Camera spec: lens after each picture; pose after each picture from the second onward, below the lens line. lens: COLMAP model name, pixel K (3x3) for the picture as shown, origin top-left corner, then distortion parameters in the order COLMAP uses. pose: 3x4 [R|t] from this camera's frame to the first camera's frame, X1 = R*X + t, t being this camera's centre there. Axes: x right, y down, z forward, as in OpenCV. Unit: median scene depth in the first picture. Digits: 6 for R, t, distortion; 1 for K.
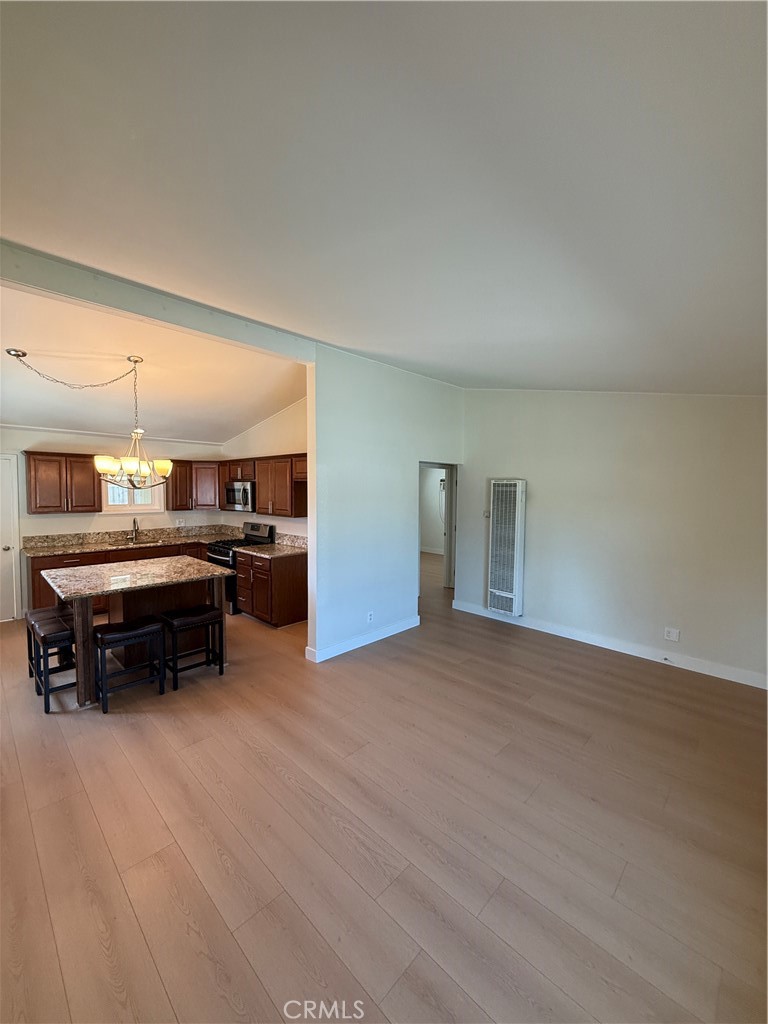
lens RADIAL K [[409.2, 0, 384.1], [0, 409.2, 509.0], [0, 0, 1]] dist [0.001437, 0.000060]
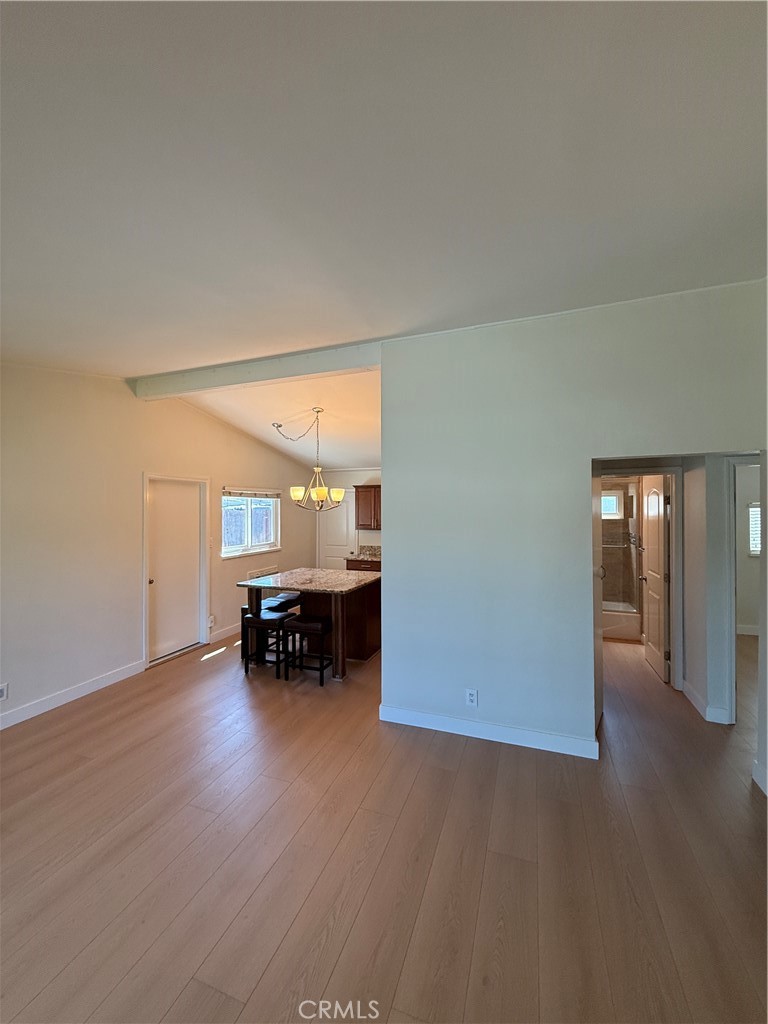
lens RADIAL K [[409.2, 0, 382.3], [0, 409.2, 509.3], [0, 0, 1]] dist [0.001437, 0.000060]
pose [[0.403338, -0.011129, -0.914983, 0.460155], [-0.039954, 0.998758, -0.029760, -0.019582], [0.914178, 0.048560, 0.402392, 0.497822]]
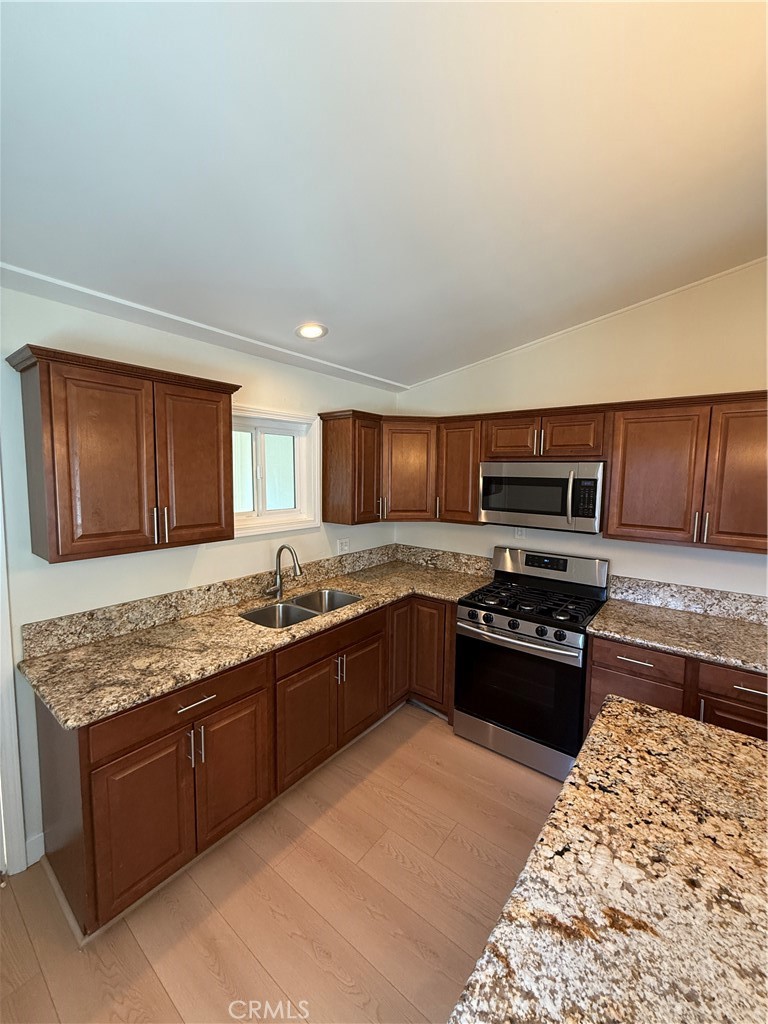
lens RADIAL K [[409.2, 0, 386.1], [0, 409.2, 510.0], [0, 0, 1]] dist [0.001437, 0.000060]
pose [[0.994062, -0.003906, 0.108749, -0.636878], [-0.000648, 0.999125, 0.041812, -0.037554], [-0.108818, -0.041634, 0.993189, 0.657420]]
